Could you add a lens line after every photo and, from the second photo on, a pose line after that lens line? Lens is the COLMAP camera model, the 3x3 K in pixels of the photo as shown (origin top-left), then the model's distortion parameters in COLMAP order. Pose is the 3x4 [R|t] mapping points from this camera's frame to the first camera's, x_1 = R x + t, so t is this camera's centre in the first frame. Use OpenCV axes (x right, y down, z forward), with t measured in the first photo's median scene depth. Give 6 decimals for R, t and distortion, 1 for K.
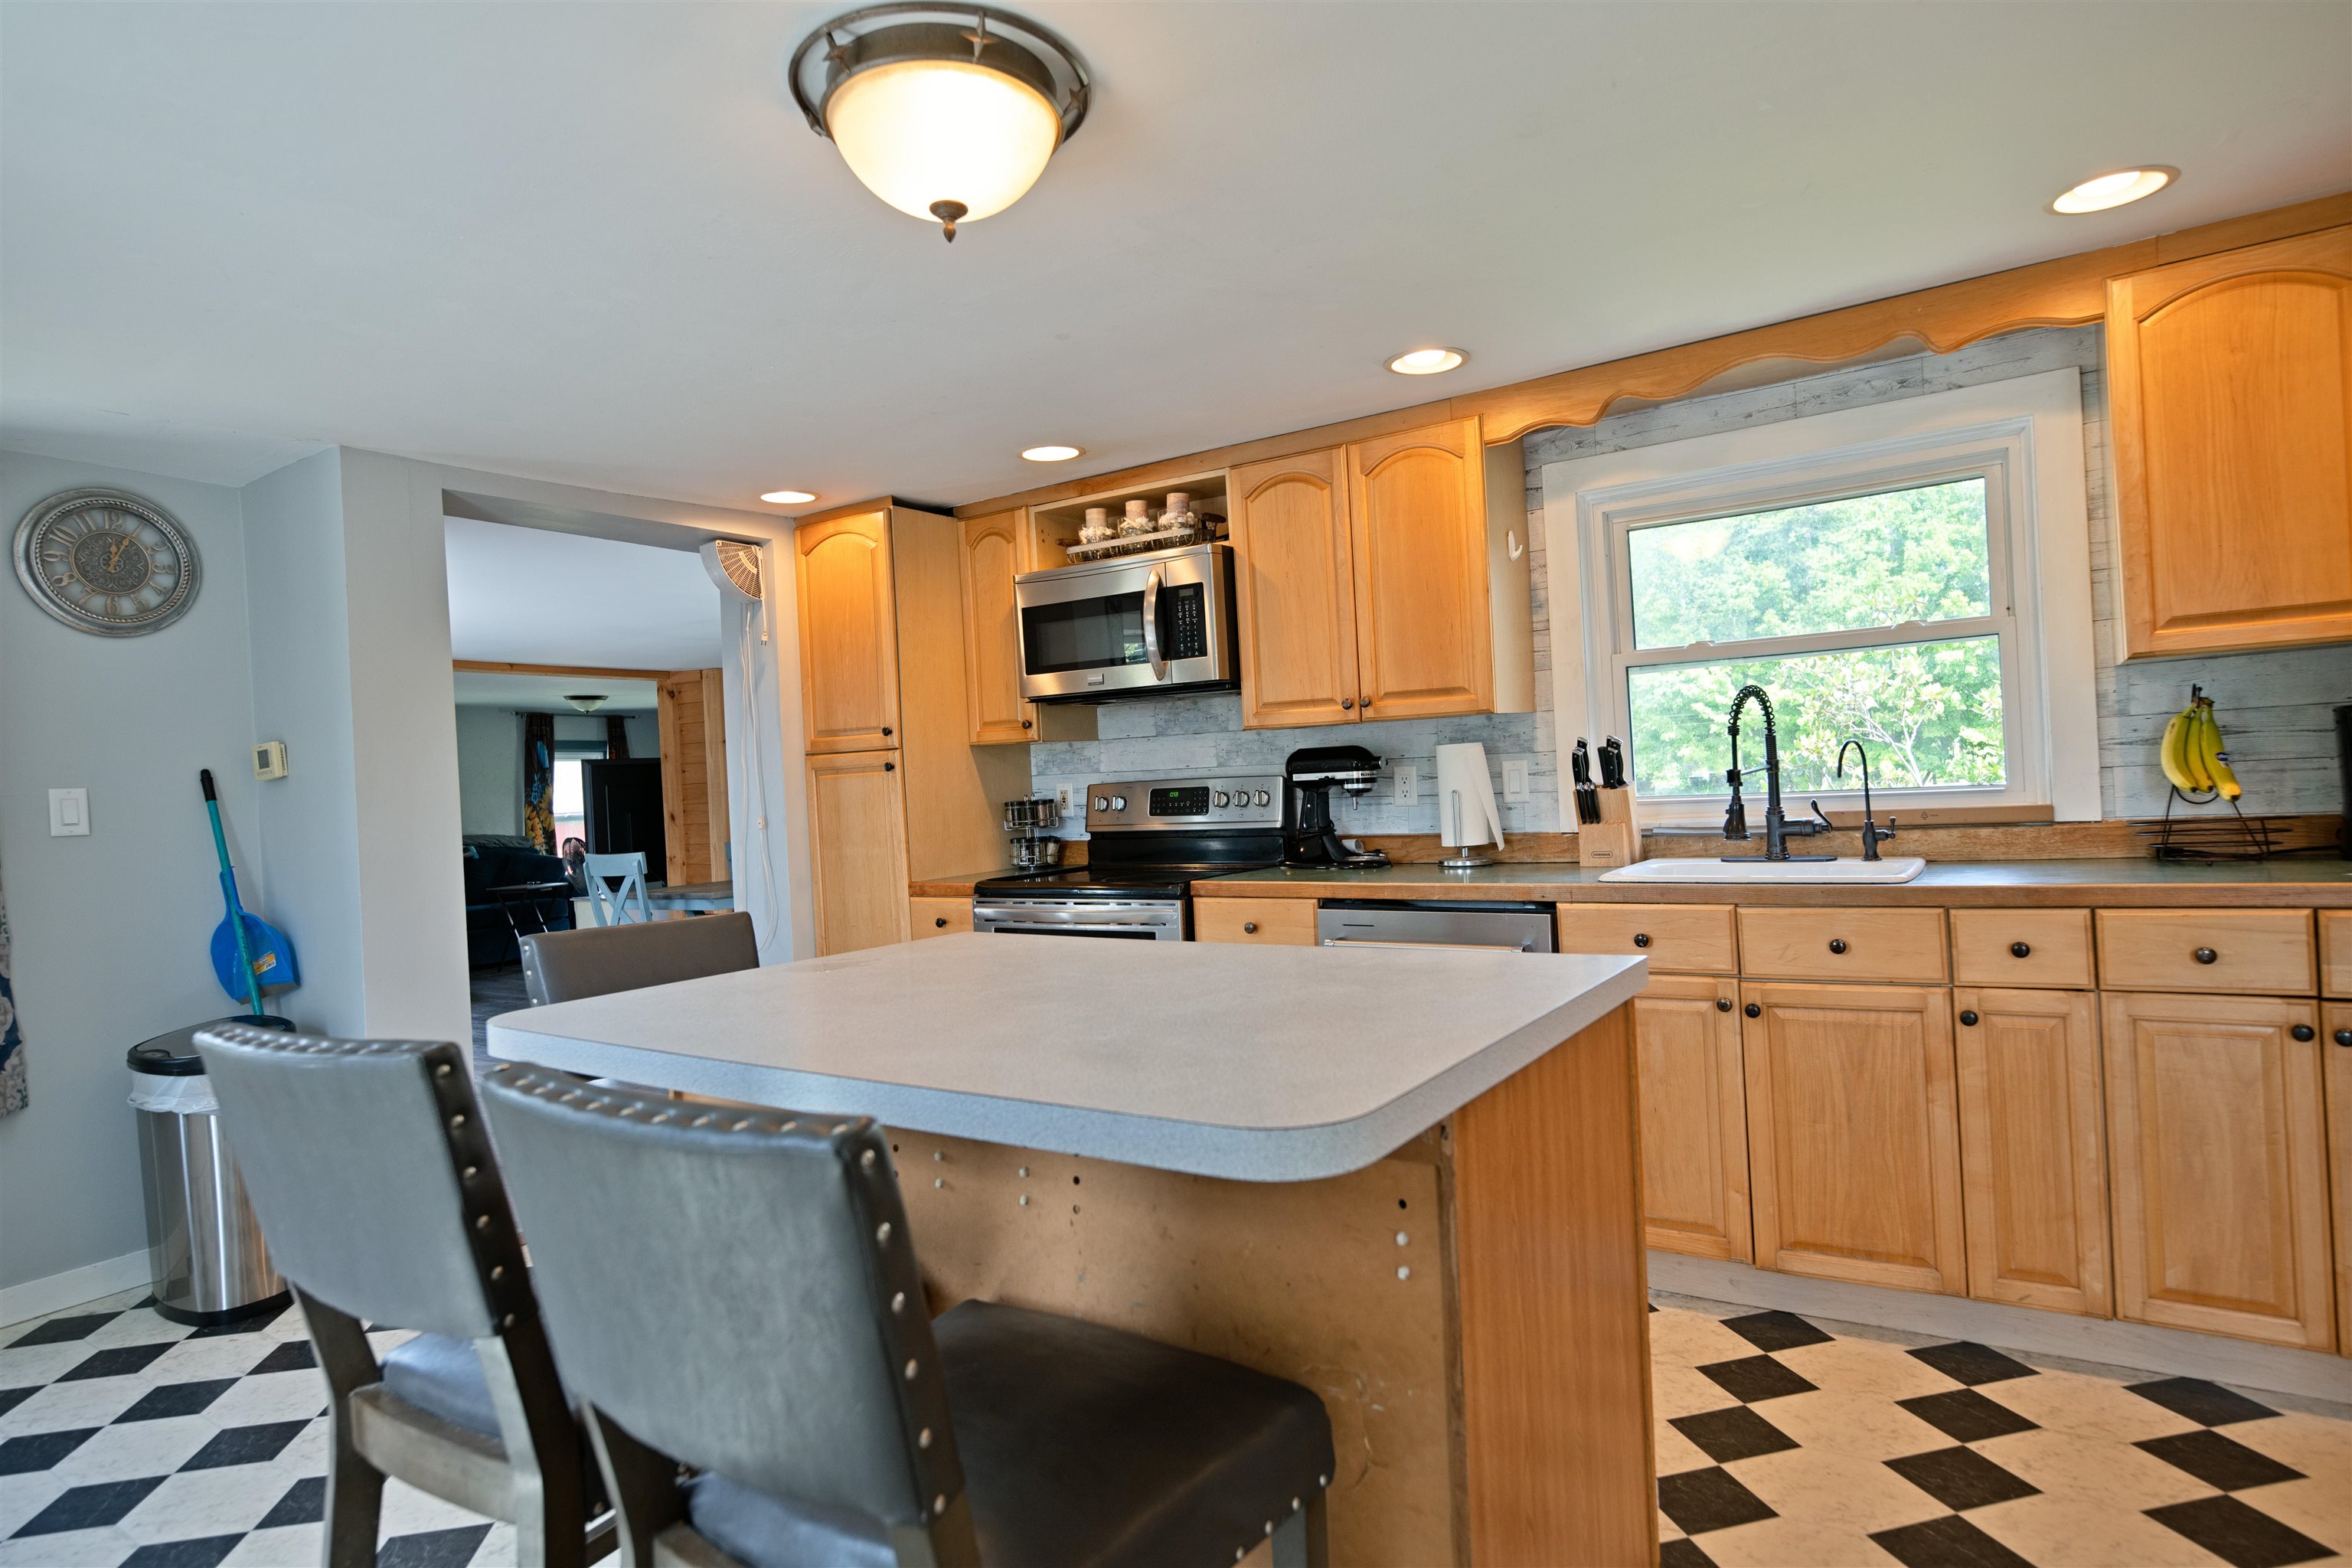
lens RADIAL K [[1253.7, 0, 1176.0], [0, 1253.7, 784.0], [0, 0, 1]] dist [-0.001382, -0.000129]
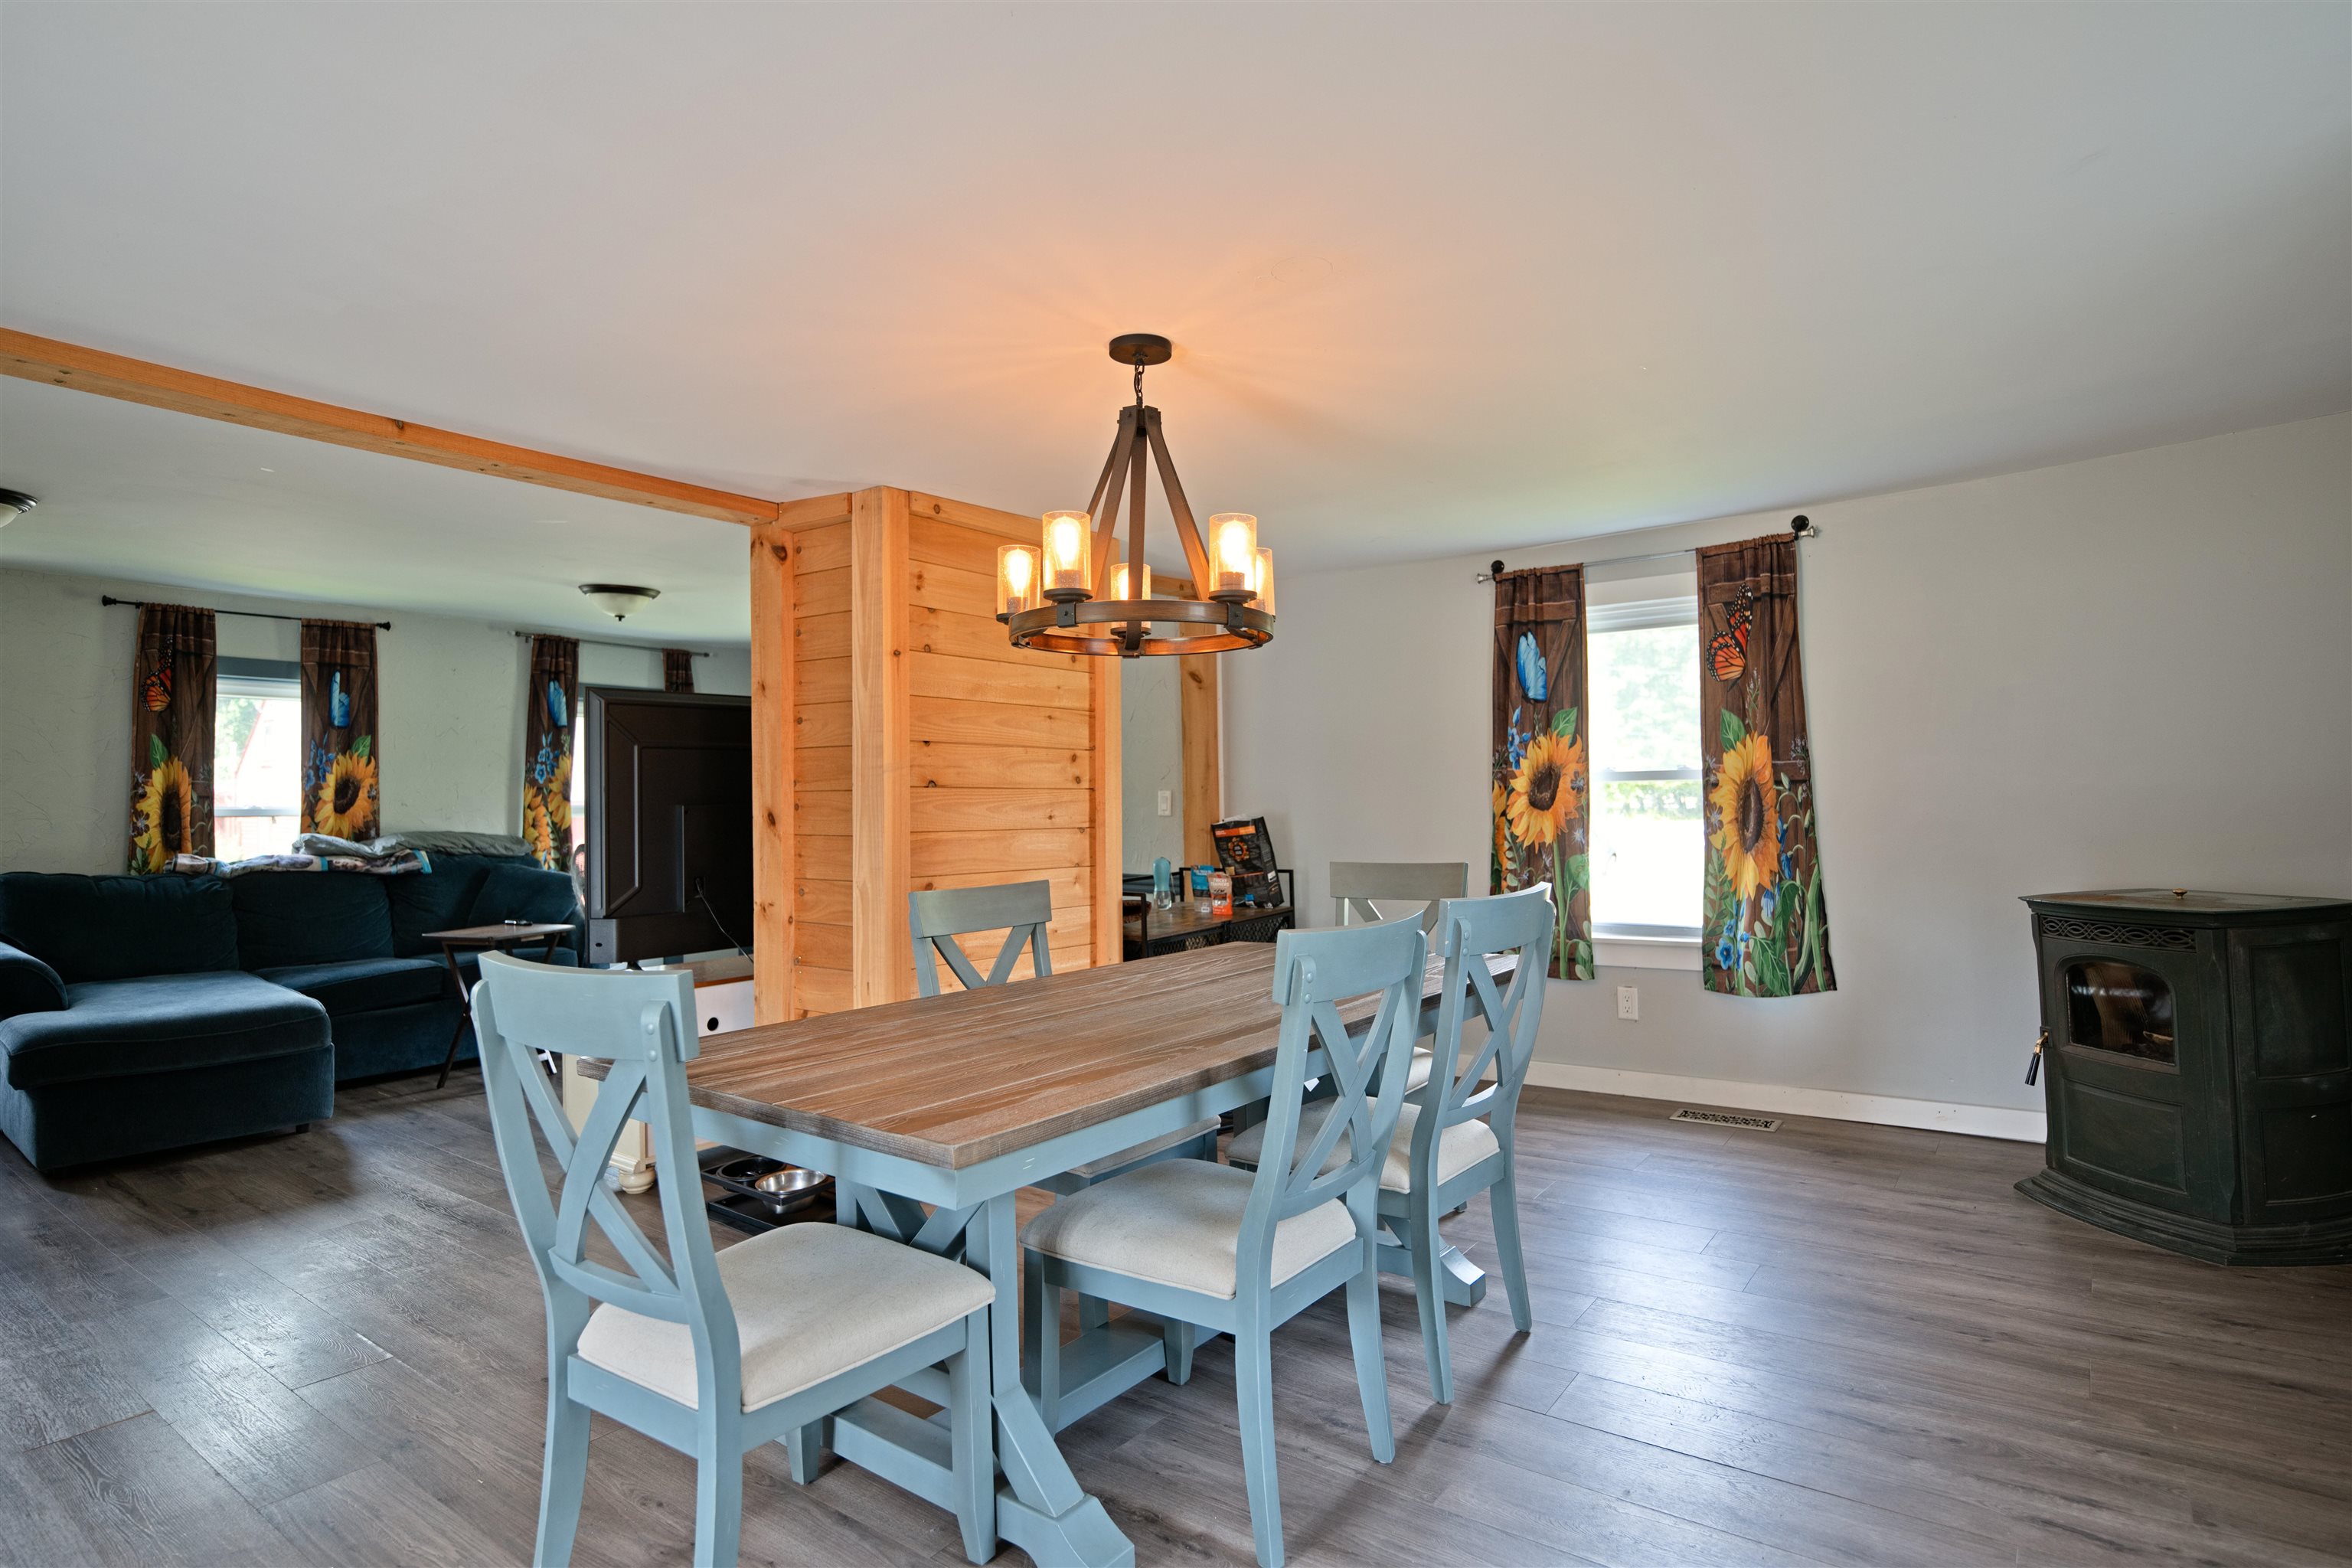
lens RADIAL K [[1218.7, 0, 1176.0], [0, 1218.7, 784.0], [0, 0, 1]] dist [0.001421, 0.000086]
pose [[0.998075, 0.037797, -0.049175, -0.213579], [-0.038134, 0.999255, -0.005930, 0.009631], [0.048914, 0.007794, 0.998773, 0.514852]]
